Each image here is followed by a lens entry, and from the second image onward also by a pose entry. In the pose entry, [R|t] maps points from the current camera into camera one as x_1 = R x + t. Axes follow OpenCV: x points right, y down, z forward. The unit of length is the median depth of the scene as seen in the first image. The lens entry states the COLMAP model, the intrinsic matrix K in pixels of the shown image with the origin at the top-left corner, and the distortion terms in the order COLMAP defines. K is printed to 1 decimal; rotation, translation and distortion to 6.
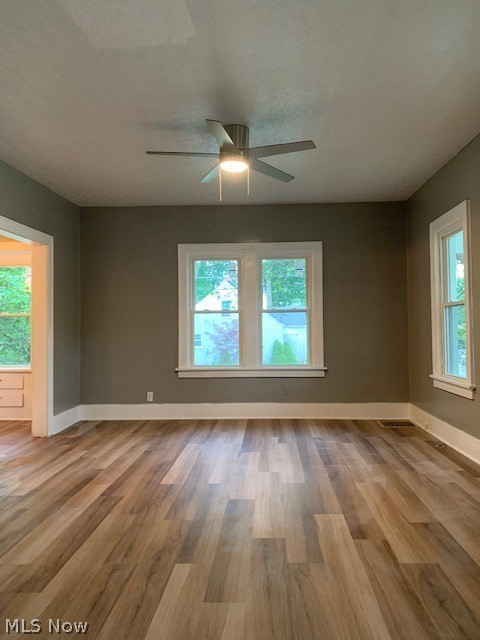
lens RADIAL K [[491.0, 0, 239.8], [0, 491.0, 317.3], [0, 0, 1]] dist [0.019049, -0.015216]
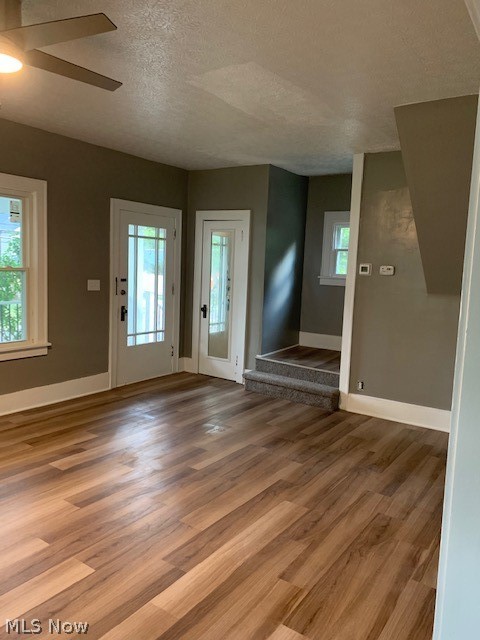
lens RADIAL K [[491.0, 0, 239.8], [0, 491.0, 317.3], [0, 0, 1]] dist [0.019049, -0.015216]
pose [[-0.856858, -0.081771, 0.509026, -0.811885], [-0.044539, 0.995391, 0.084929, -0.087068], [-0.513625, 0.050100, -0.856551, 1.843274]]
